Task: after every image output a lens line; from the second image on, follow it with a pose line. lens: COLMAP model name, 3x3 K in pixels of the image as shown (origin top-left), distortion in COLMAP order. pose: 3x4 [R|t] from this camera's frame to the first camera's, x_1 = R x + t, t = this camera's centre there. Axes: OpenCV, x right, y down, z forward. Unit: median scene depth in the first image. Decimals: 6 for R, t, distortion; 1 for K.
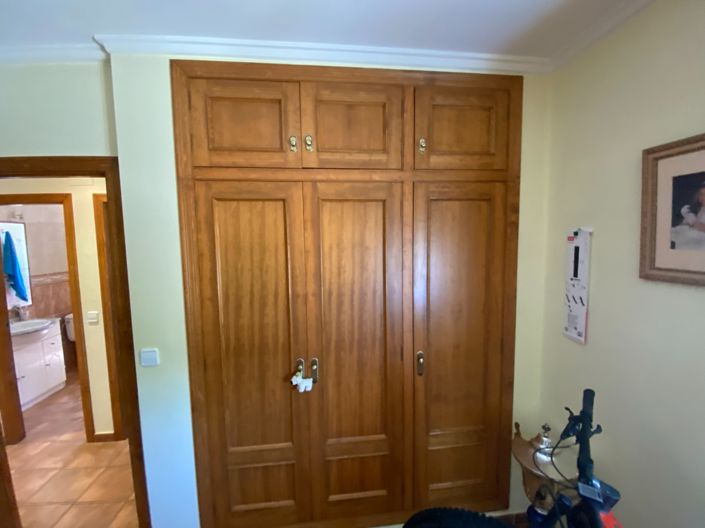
lens RADIAL K [[285.8, 0, 352.5], [0, 285.8, 264.0], [0, 0, 1]] dist [0.000789, -0.015550]
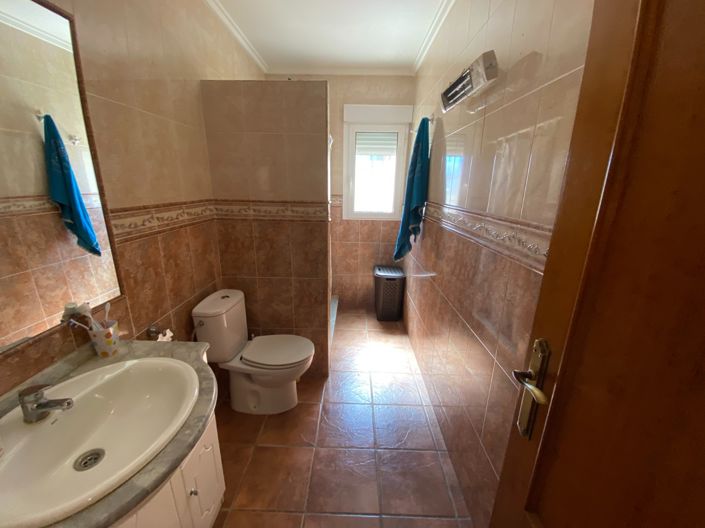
lens RADIAL K [[285.8, 0, 352.5], [0, 285.8, 264.0], [0, 0, 1]] dist [0.000789, -0.015550]
pose [[0.990730, 0.070326, -0.116222, -0.742199], [-0.047162, 0.980413, 0.191225, 0.025797], [0.127393, -0.183971, 0.974641, 0.625855]]
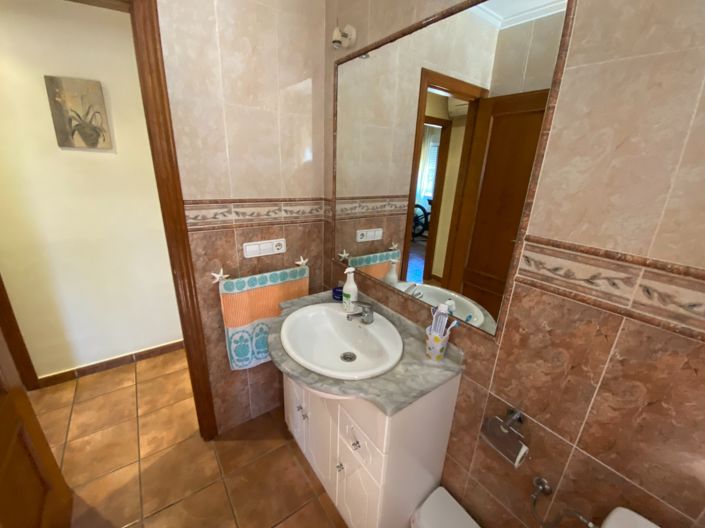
lens RADIAL K [[285.8, 0, 352.5], [0, 285.8, 264.0], [0, 0, 1]] dist [0.000789, -0.015550]
pose [[-0.876284, 0.128477, -0.464349, -0.808001], [-0.068541, 0.920745, 0.384098, -0.015320], [0.476895, 0.368406, -0.798028, 1.001536]]
